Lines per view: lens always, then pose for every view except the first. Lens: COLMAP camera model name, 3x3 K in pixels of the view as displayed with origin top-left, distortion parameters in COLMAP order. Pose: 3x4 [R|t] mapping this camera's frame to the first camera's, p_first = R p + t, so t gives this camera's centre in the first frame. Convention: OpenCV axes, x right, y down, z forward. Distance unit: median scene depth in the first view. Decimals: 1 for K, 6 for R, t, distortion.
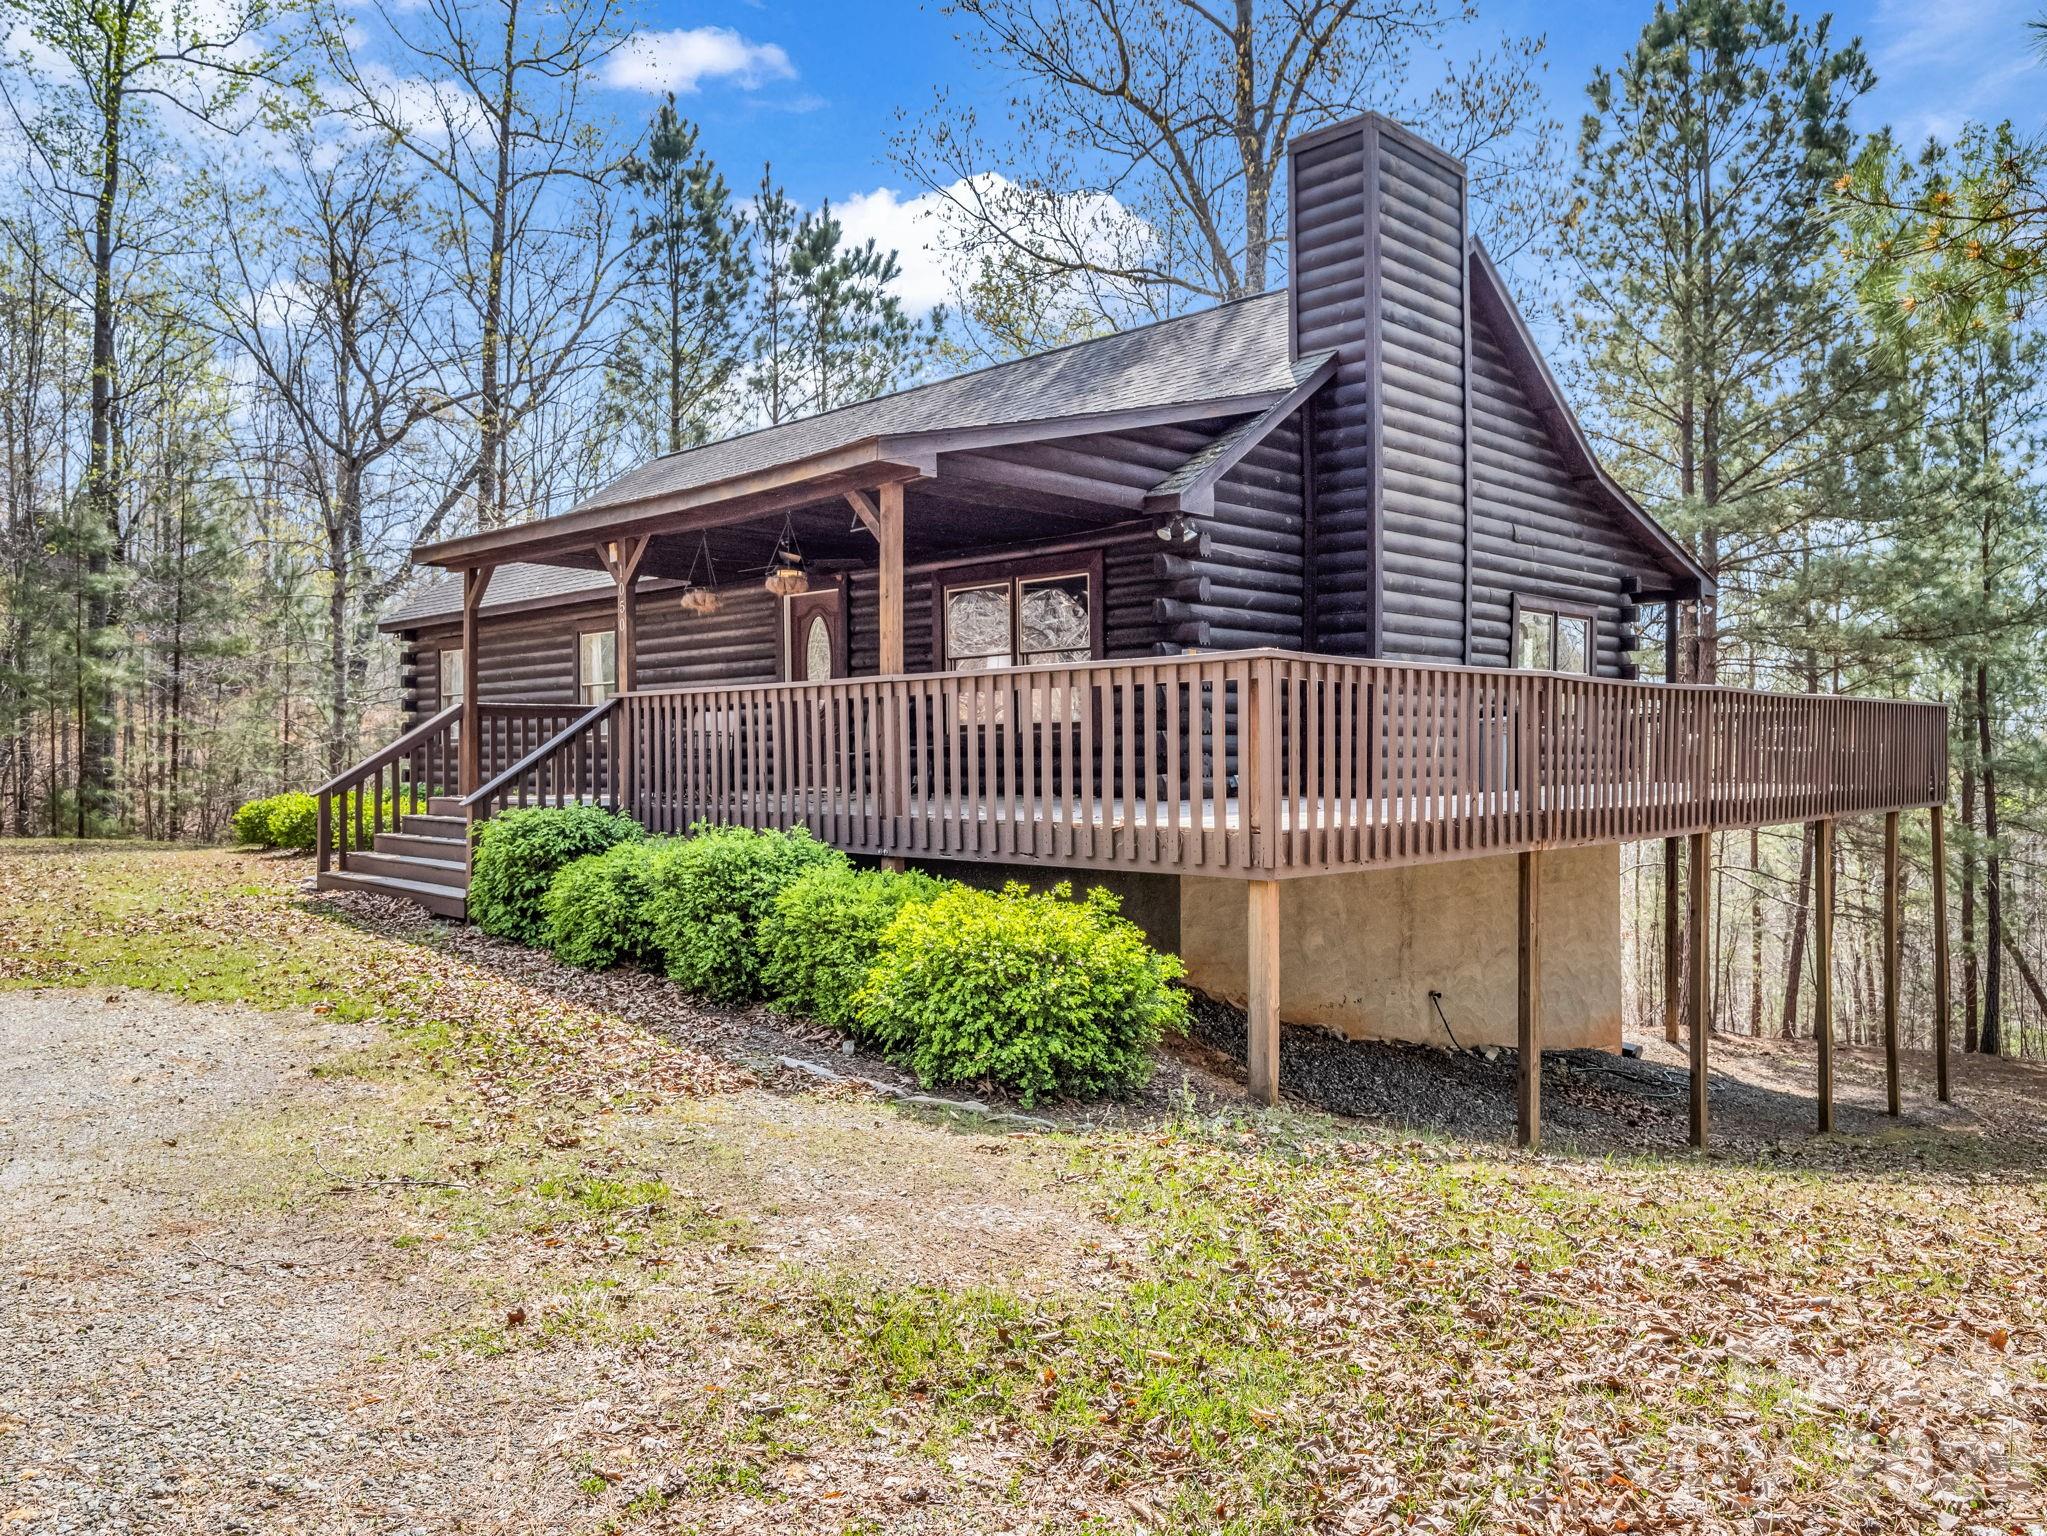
lens RADIAL K [[1521.7, 0, 1036.9], [0, 1521.7, 771.8], [0, 0, 1]] dist [-0.002516, -0.000084]
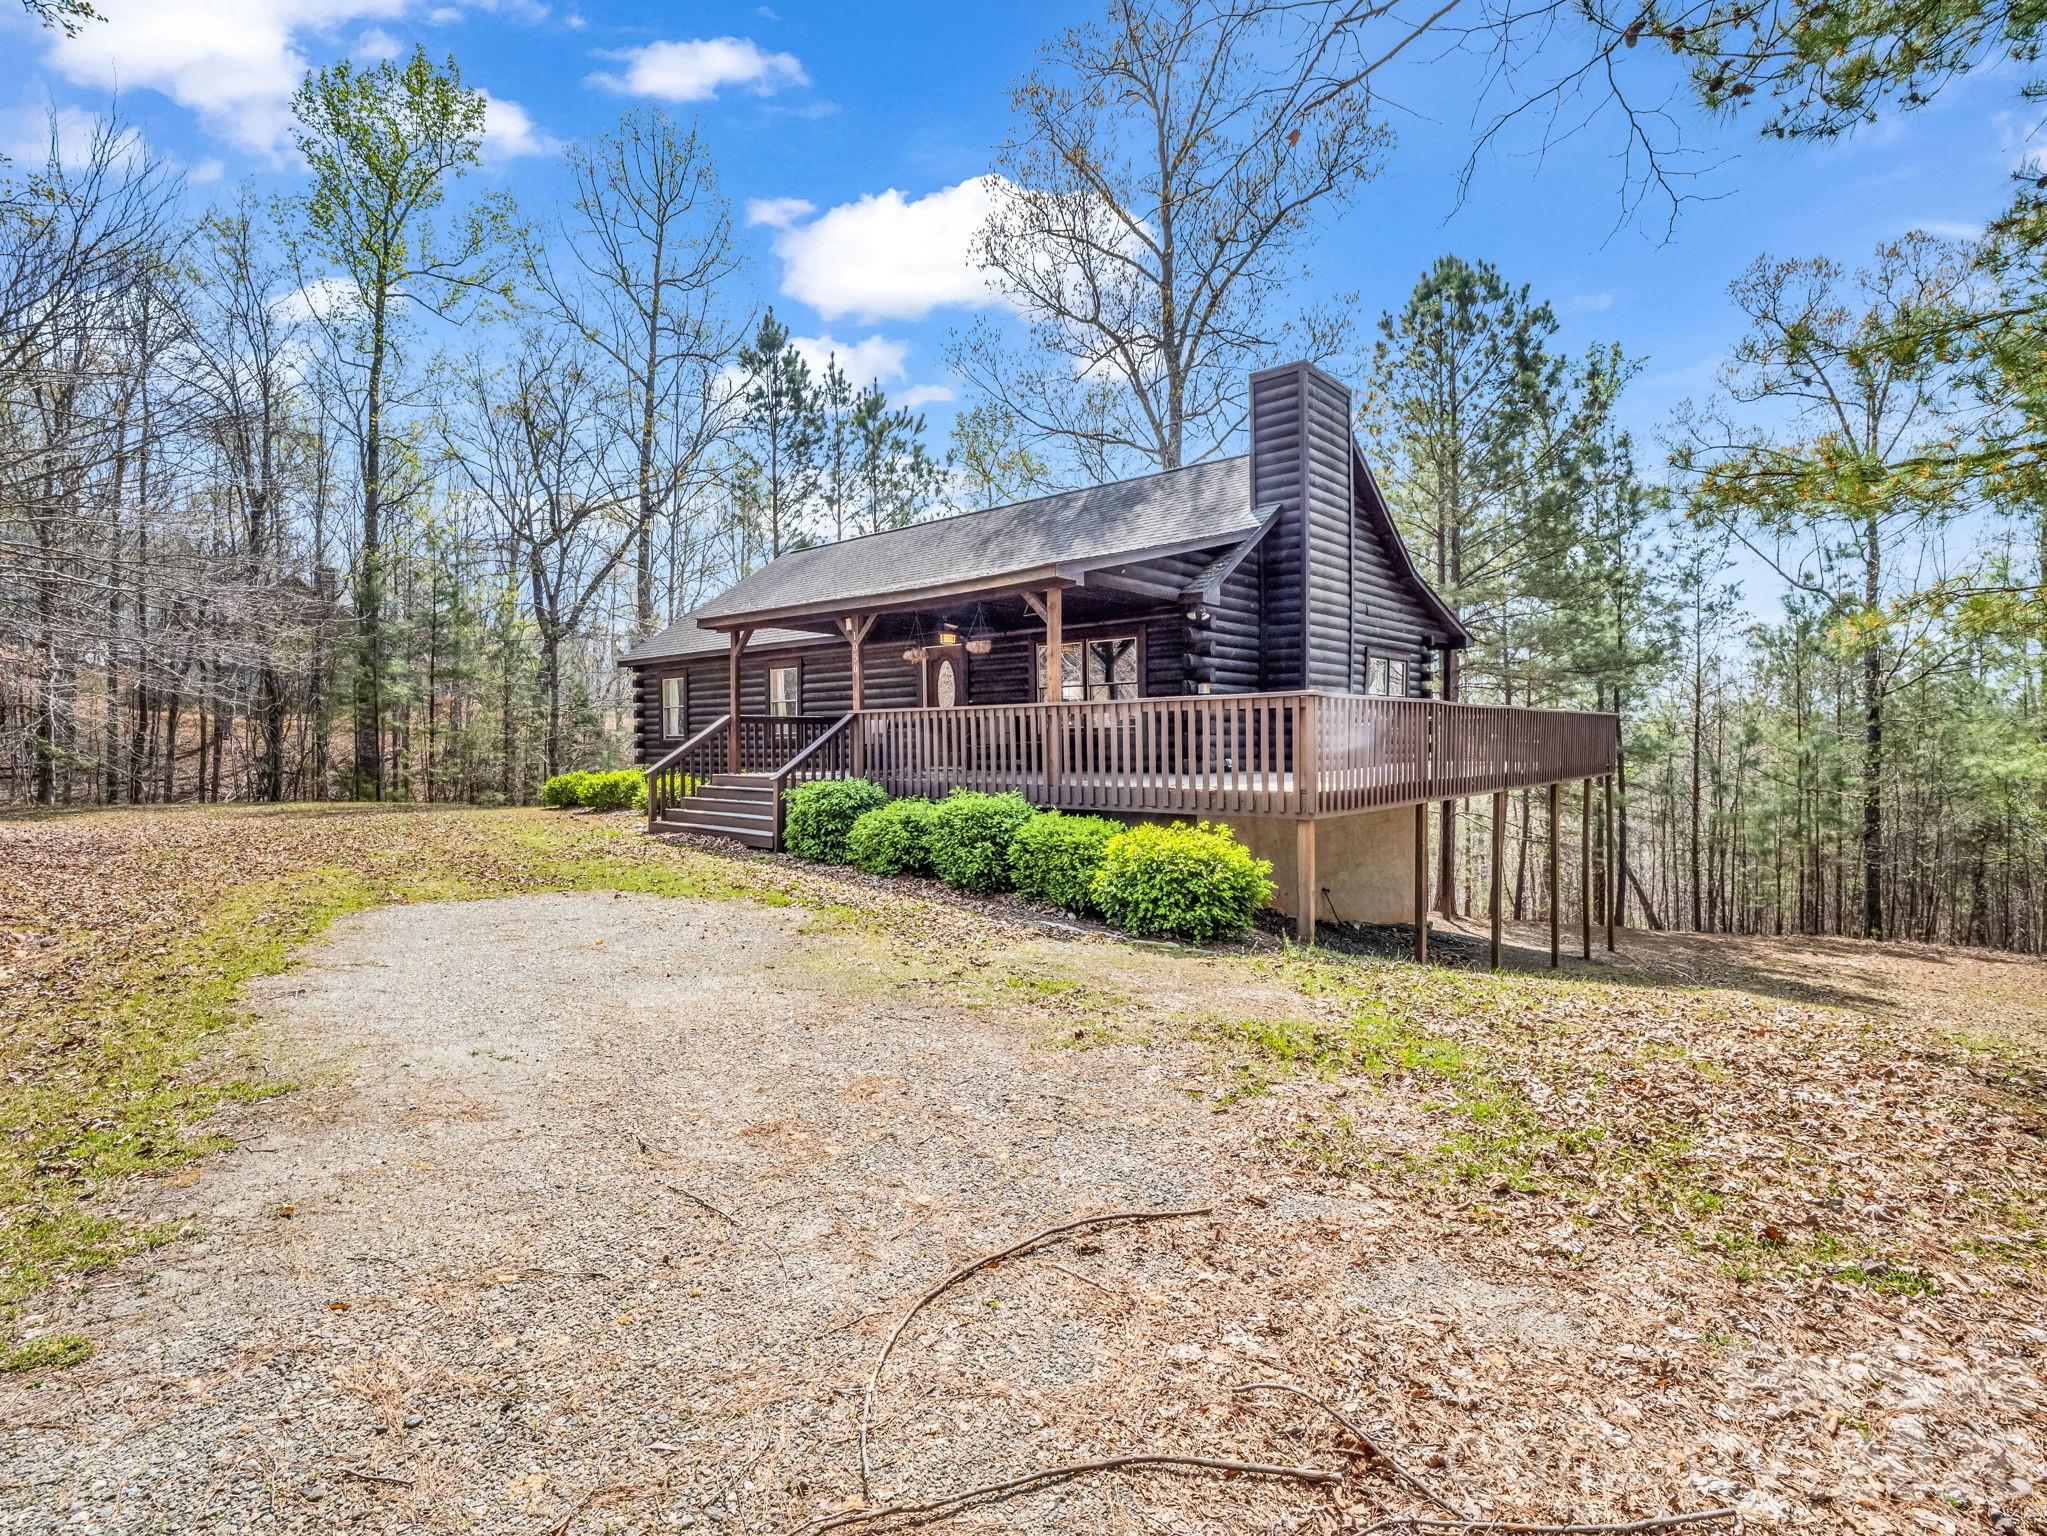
lens RADIAL K [[1030.8, 0, 1023.5], [0, 1030.8, 768.0], [0, 0, 1]] dist [-0.001873, -0.020177]
pose [[0.998065, -0.004565, 0.062005, -0.158592], [0.003686, 0.999891, 0.014280, -0.004805], [-0.062064, -0.014024, 0.997974, -0.113732]]
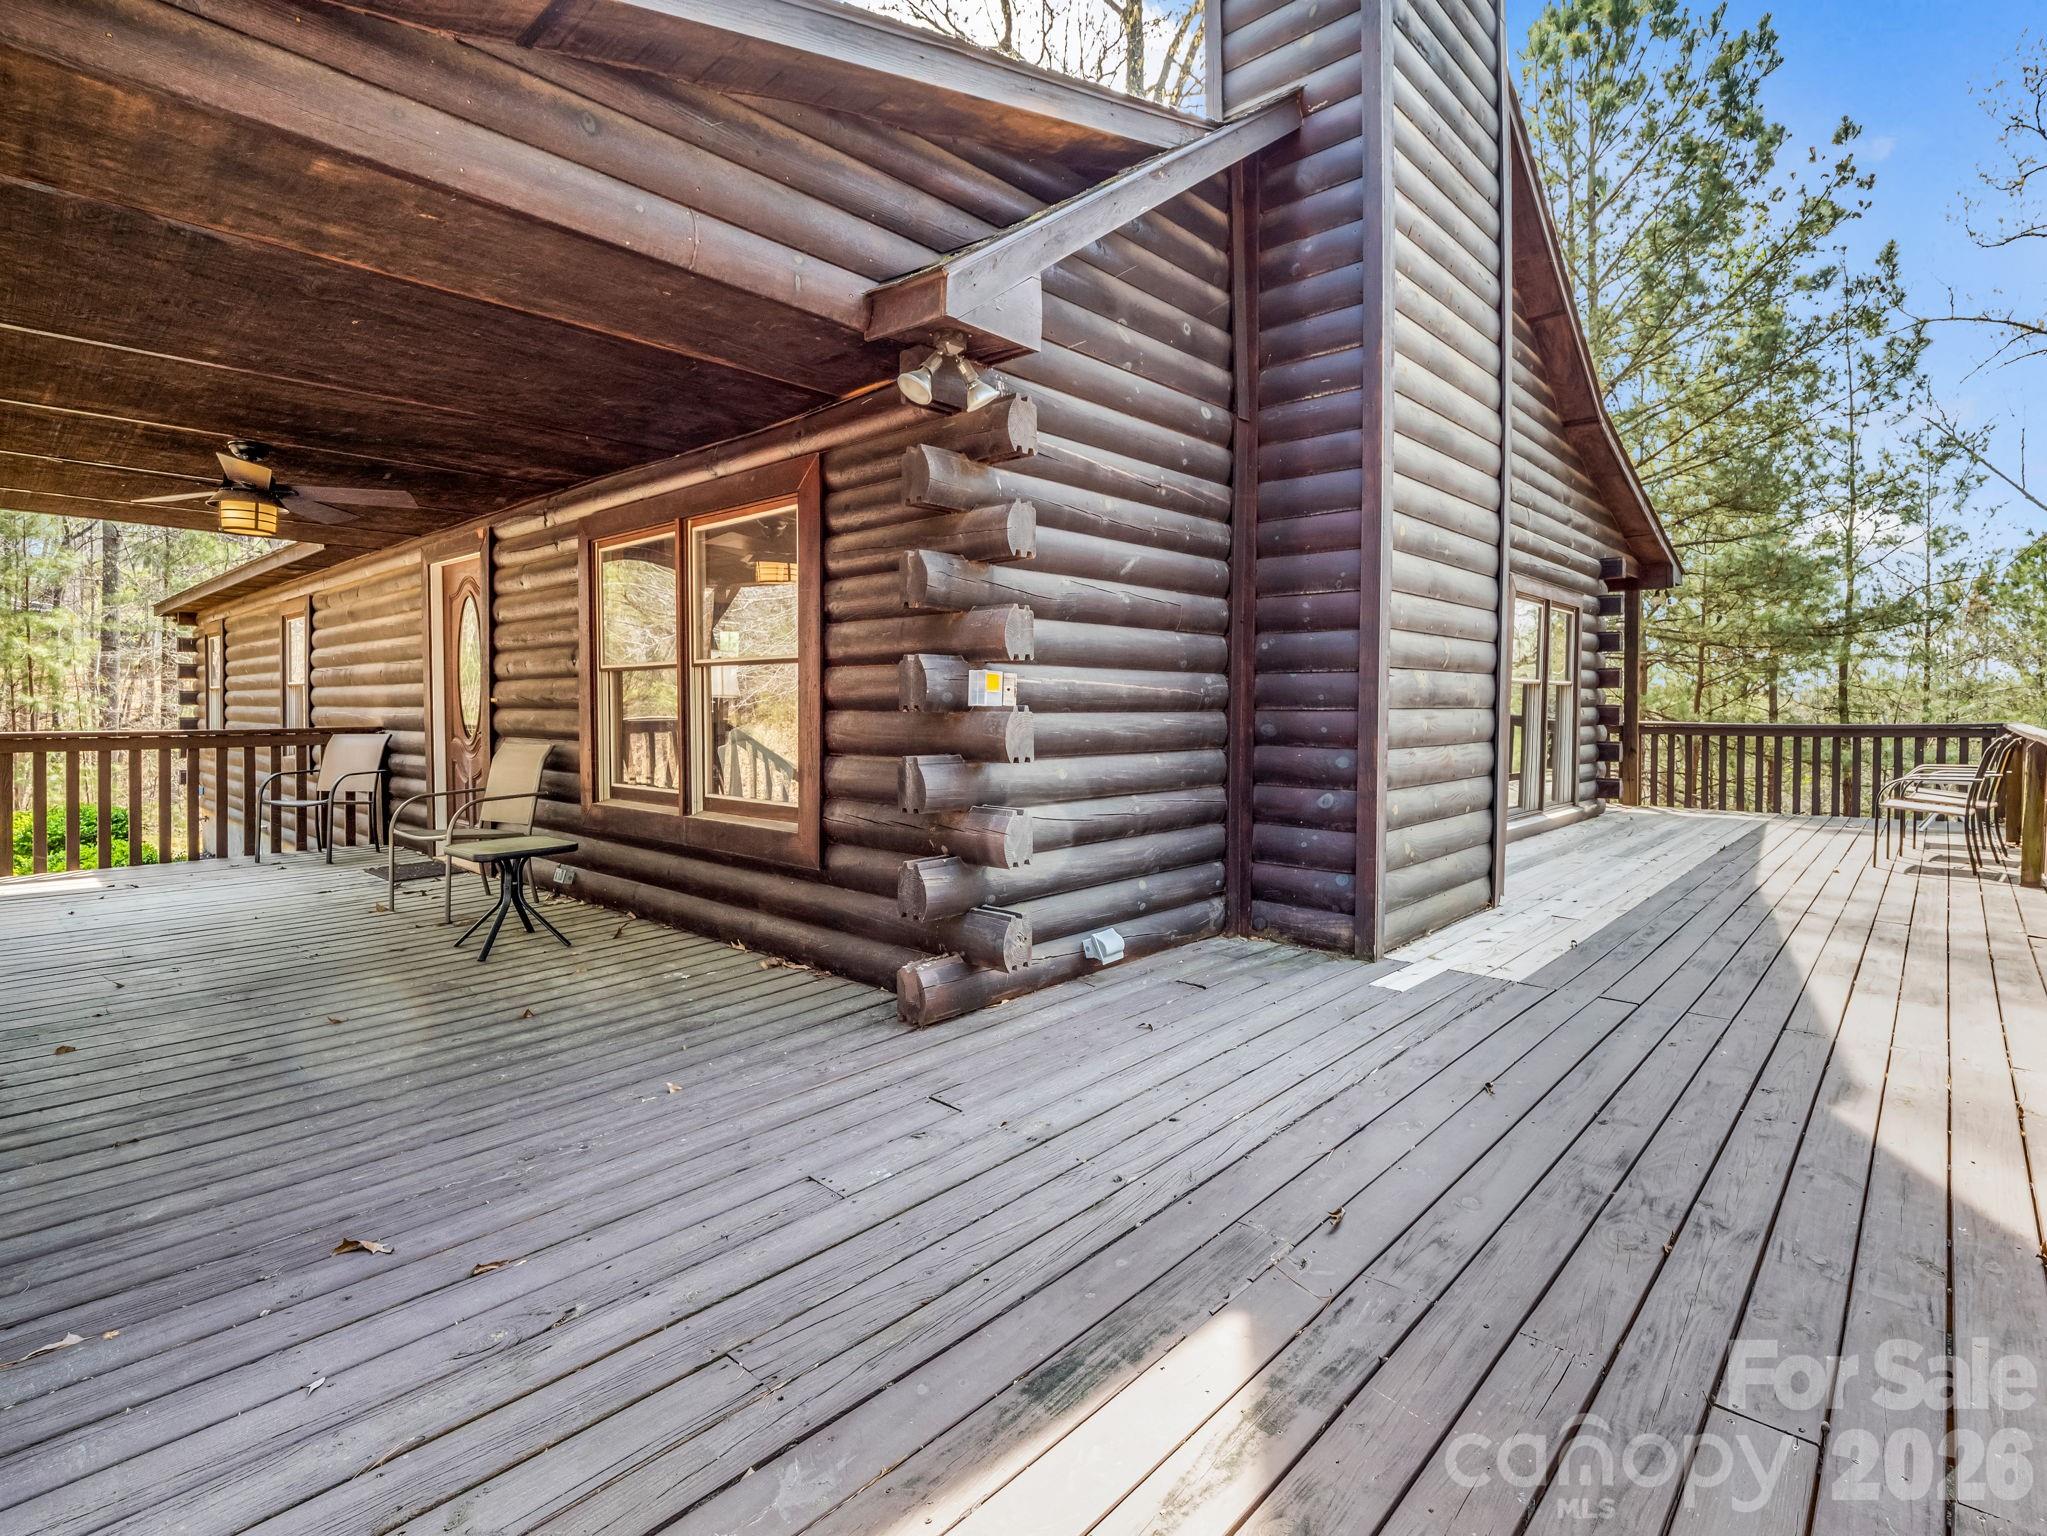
lens RADIAL K [[1016.7, 0, 1024.6], [0, 1016.7, 715.7], [0, 0, 1]] dist [-0.000571, -0.000304]
pose [[0.999588, 0.006658, 0.027925, 0.097136], [-0.006770, 0.999969, 0.003908, -0.064909], [-0.027899, -0.004096, 0.999602, 0.671329]]
